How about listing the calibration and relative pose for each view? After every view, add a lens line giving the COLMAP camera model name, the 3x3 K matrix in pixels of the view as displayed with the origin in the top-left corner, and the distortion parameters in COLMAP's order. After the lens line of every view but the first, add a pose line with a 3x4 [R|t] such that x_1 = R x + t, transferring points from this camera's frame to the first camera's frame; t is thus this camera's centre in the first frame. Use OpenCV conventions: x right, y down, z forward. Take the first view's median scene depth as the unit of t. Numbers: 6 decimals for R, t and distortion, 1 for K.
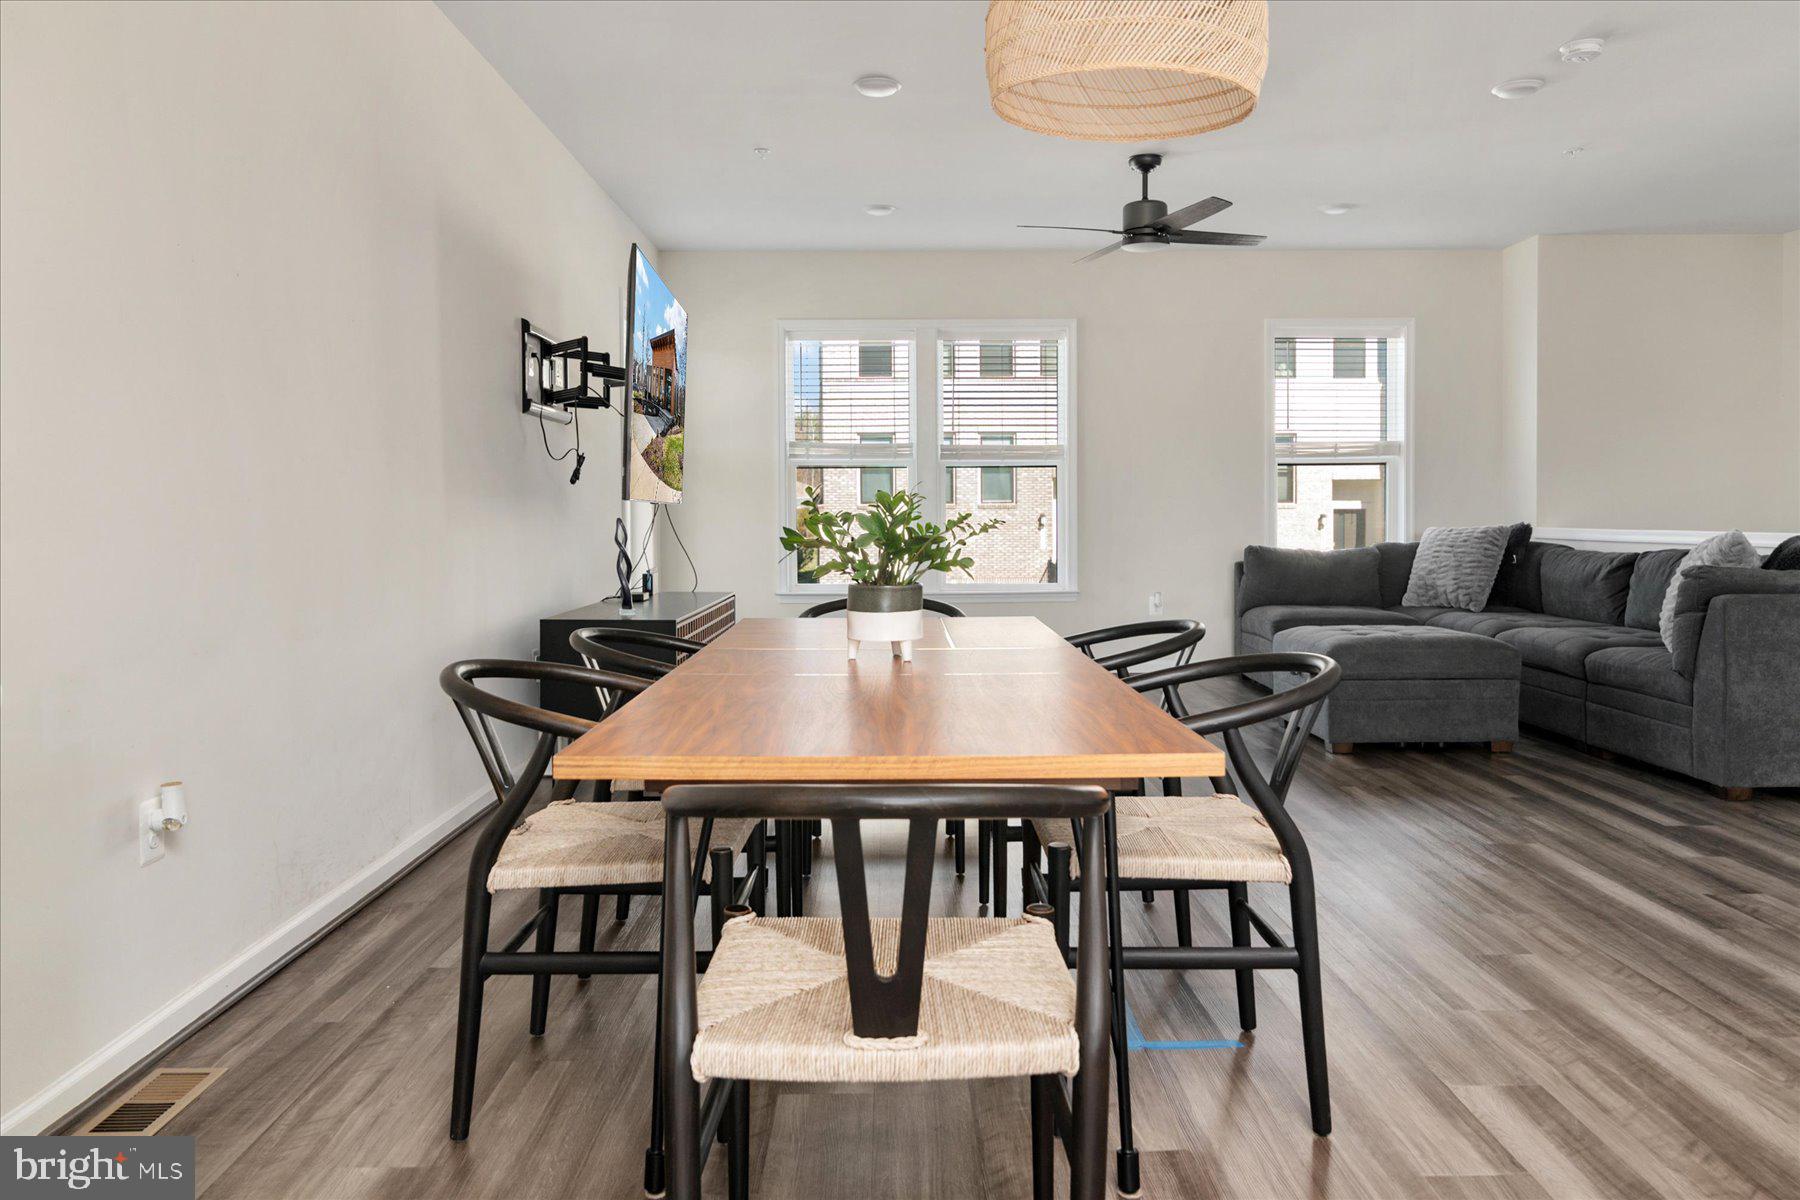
lens RADIAL K [[1313.9, 0, 901.6], [0, 1313.9, 531.9], [0, 0, 1]] dist [-0.000878, -0.001086]
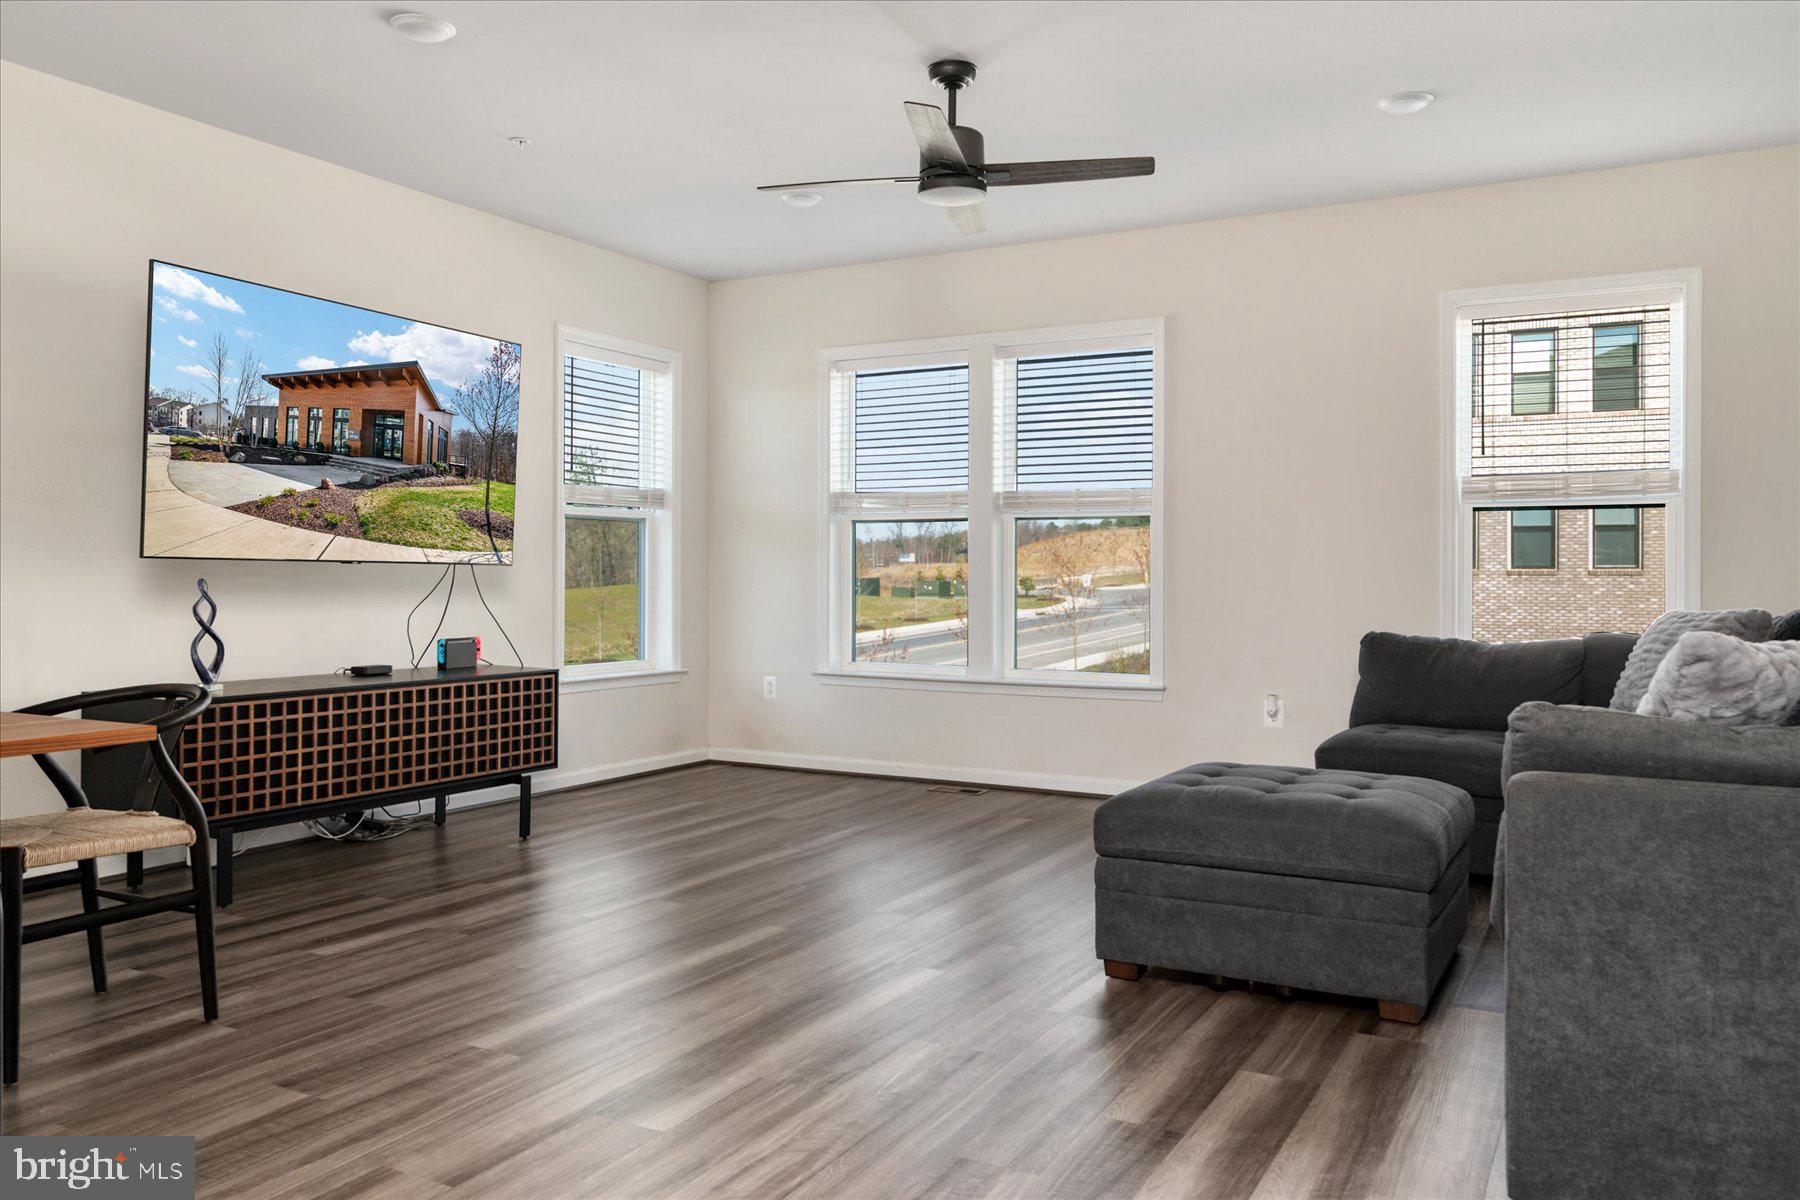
lens RADIAL K [[1331.6, 0, 900.0], [0, 1331.6, 600.0], [0, 0, 1]] dist [-0.012314, -0.007528]
pose [[0.869289, 0.014007, -0.494106, 0.525248], [-0.012143, 0.999902, 0.006982, -0.009936], [0.494155, -0.000069, 0.869374, 0.393077]]
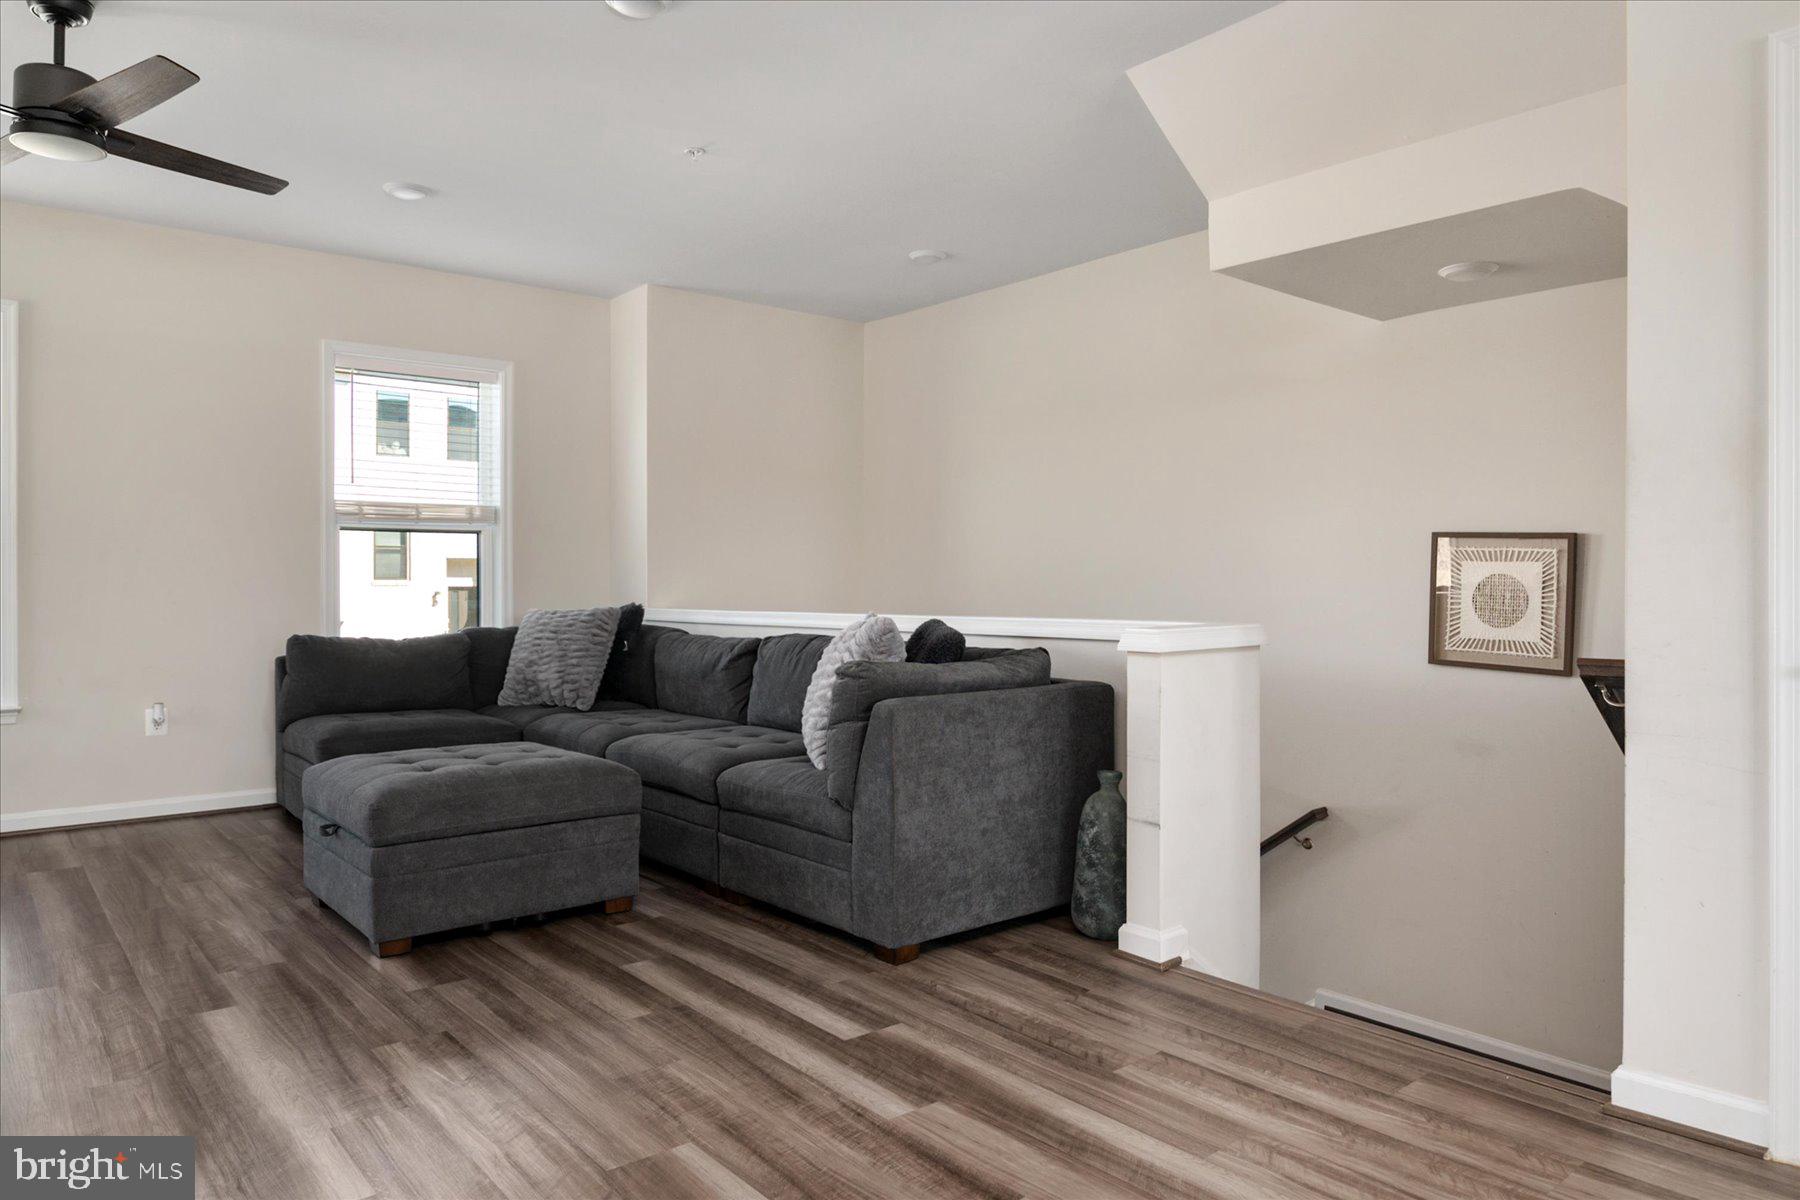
lens RADIAL K [[1157.8, 0, 900.0], [0, 1157.8, 600.0], [0, 0, 1]] dist [0.003063, -0.022956]
pose [[0.776687, -0.002171, 0.629883, 0.158307], [0.005698, 0.999977, -0.003578, -0.006744], [-0.629861, 0.006368, 0.776682, 0.367079]]
